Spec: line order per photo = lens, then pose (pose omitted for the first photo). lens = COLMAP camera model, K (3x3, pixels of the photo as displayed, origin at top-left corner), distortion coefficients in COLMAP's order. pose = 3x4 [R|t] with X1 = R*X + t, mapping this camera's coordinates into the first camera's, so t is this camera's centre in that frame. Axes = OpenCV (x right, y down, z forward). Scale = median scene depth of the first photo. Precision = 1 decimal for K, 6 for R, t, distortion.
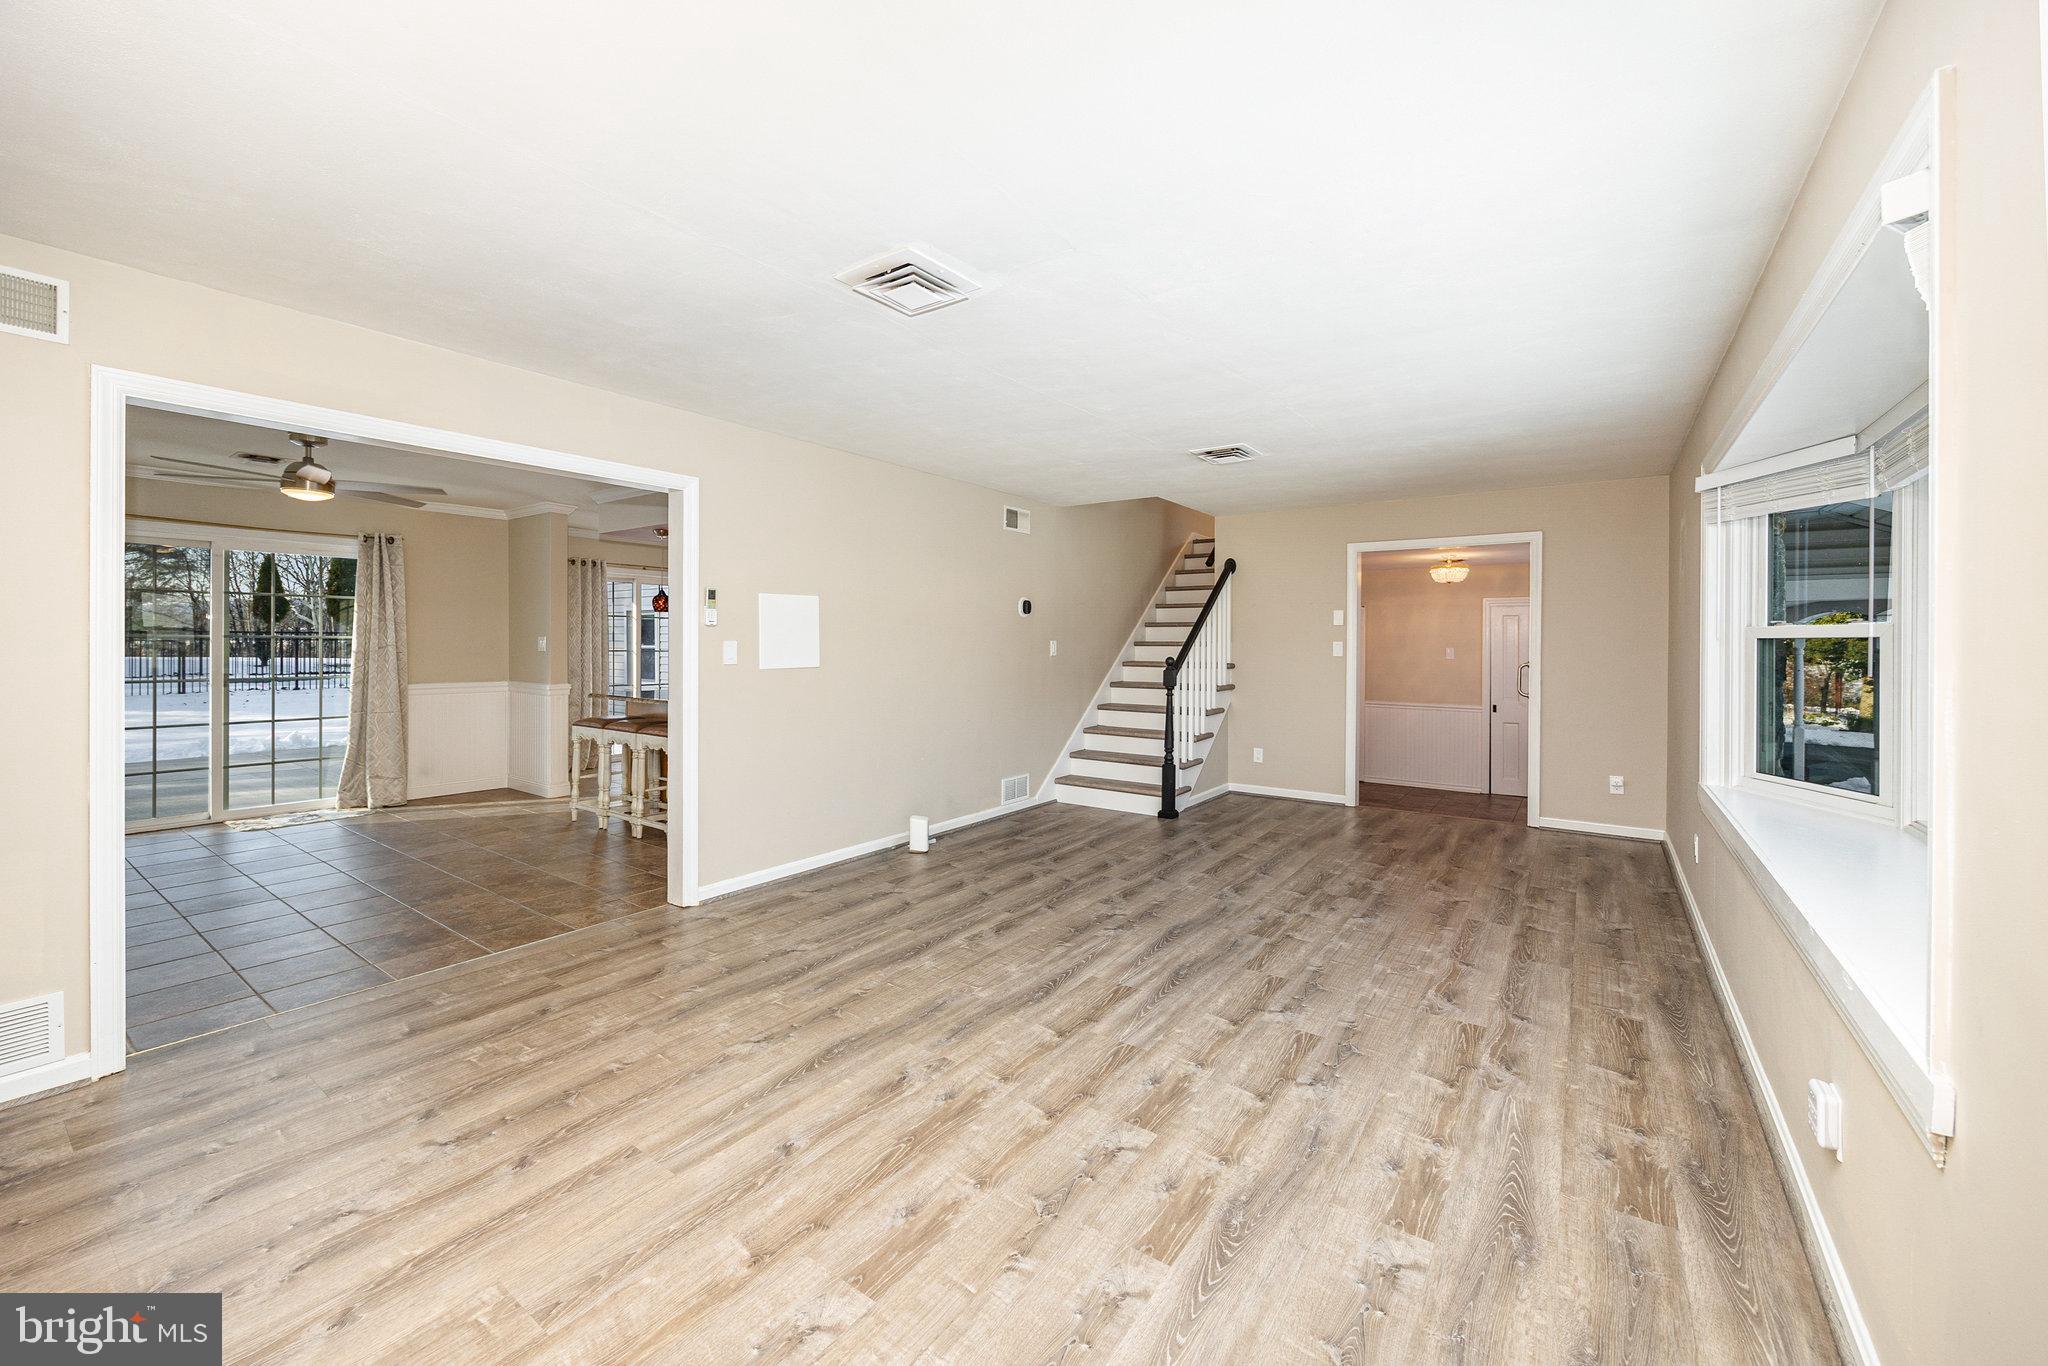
lens RADIAL K [[810.4, 0, 1028.6], [0, 810.4, 642.9], [0, 0, 1]] dist [-0.000311, -0.000679]
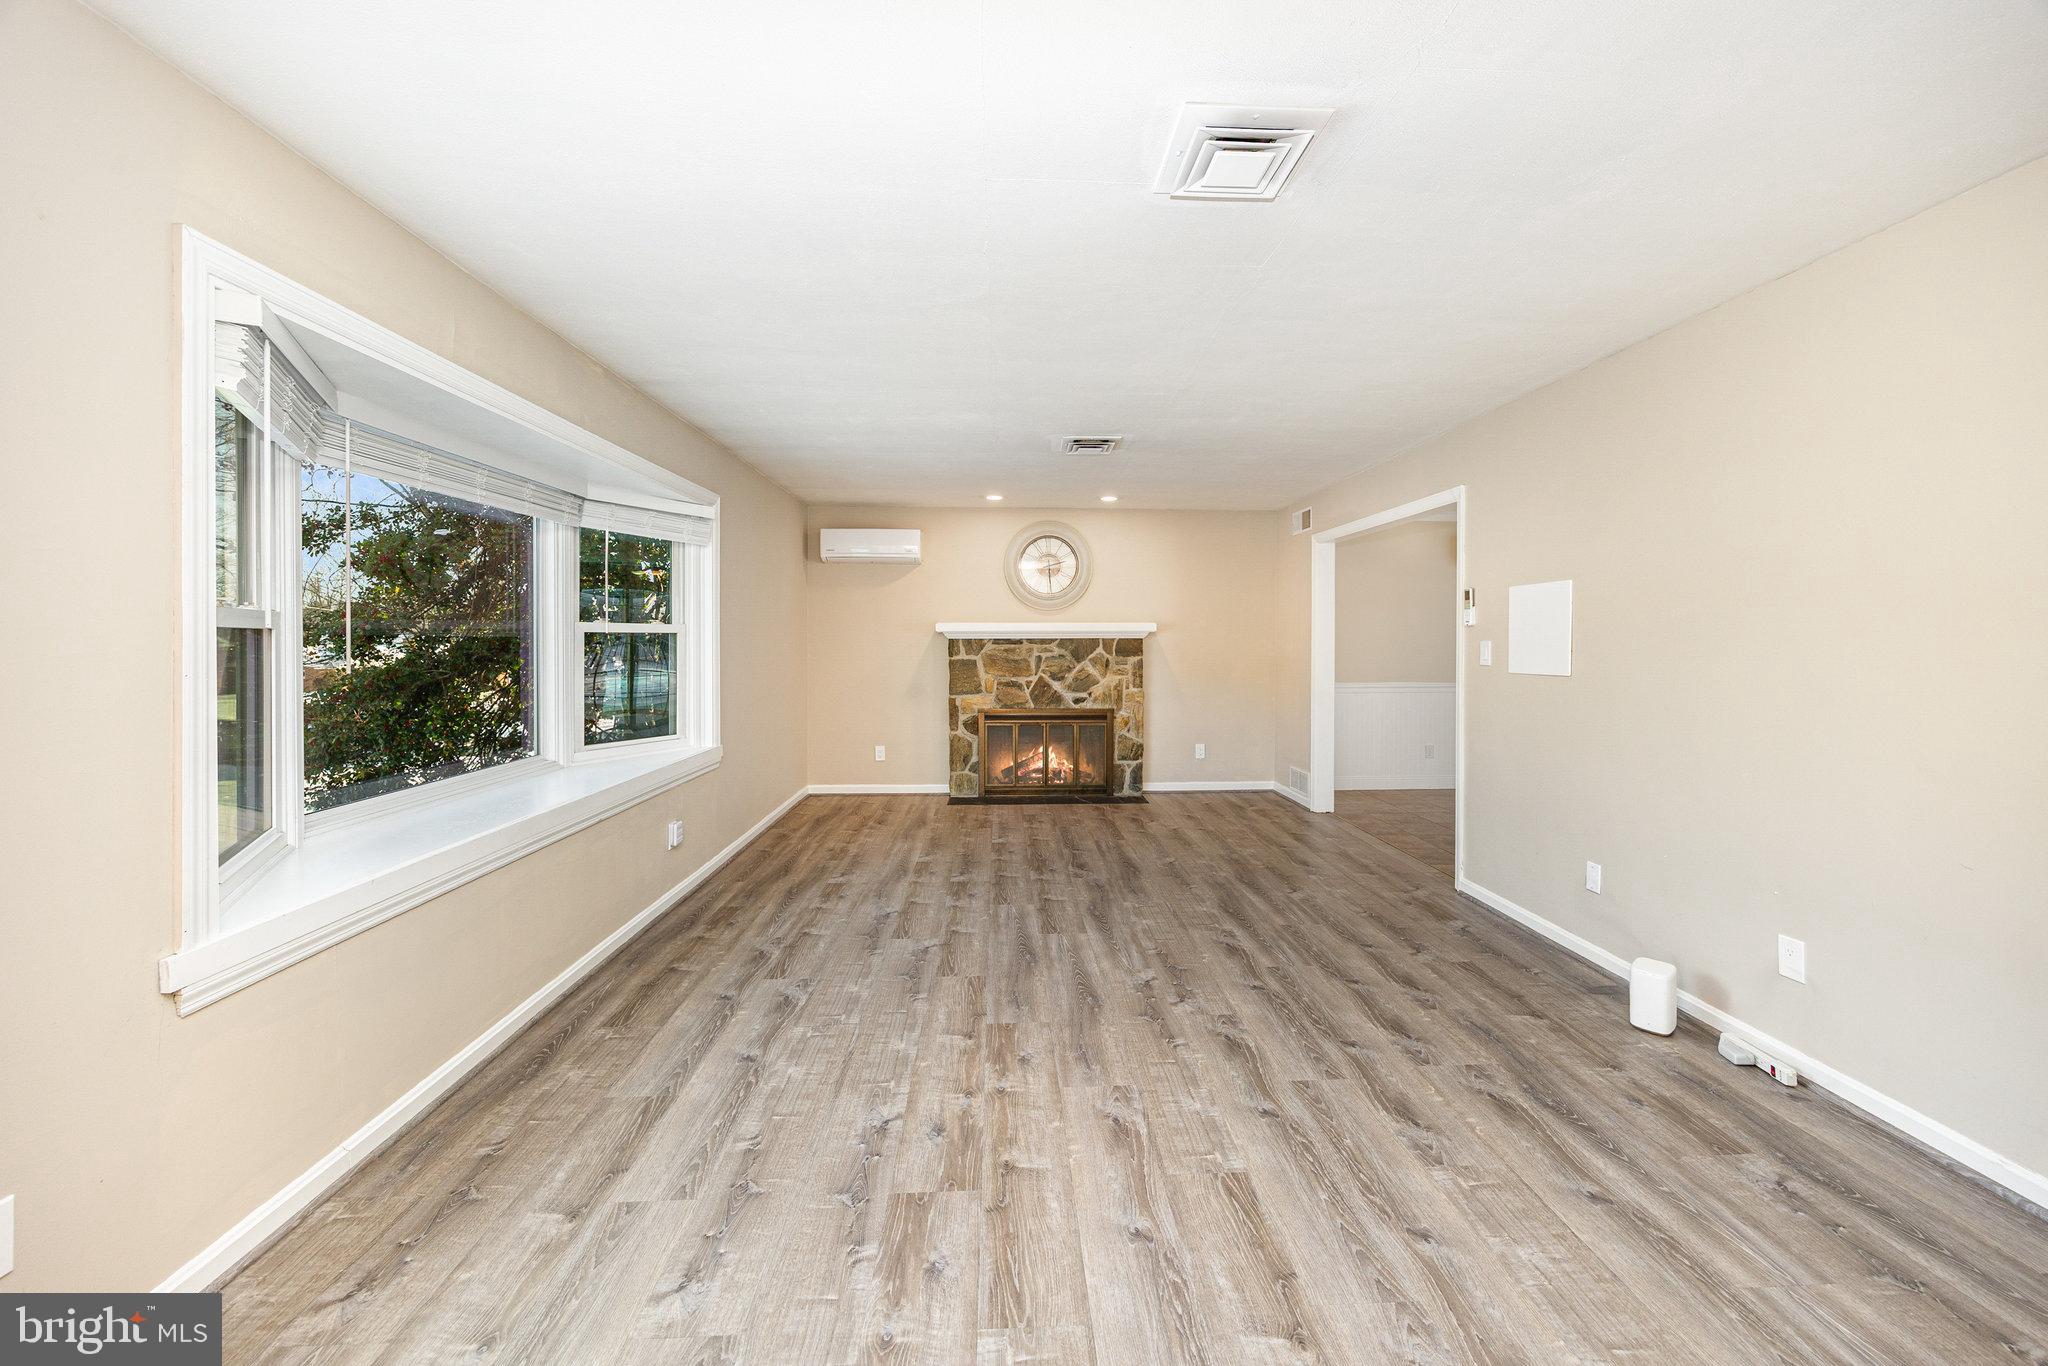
lens RADIAL K [[810.4, 0, 1025.4], [0, 810.4, 636.3], [0, 0, 1]] dist [-0.000311, -0.000679]
pose [[-0.804342, -0.006163, -0.594135, 0.773069], [-0.004022, 0.999980, -0.004927, -0.001417], [0.594153, -0.001573, -0.804350, 1.740739]]
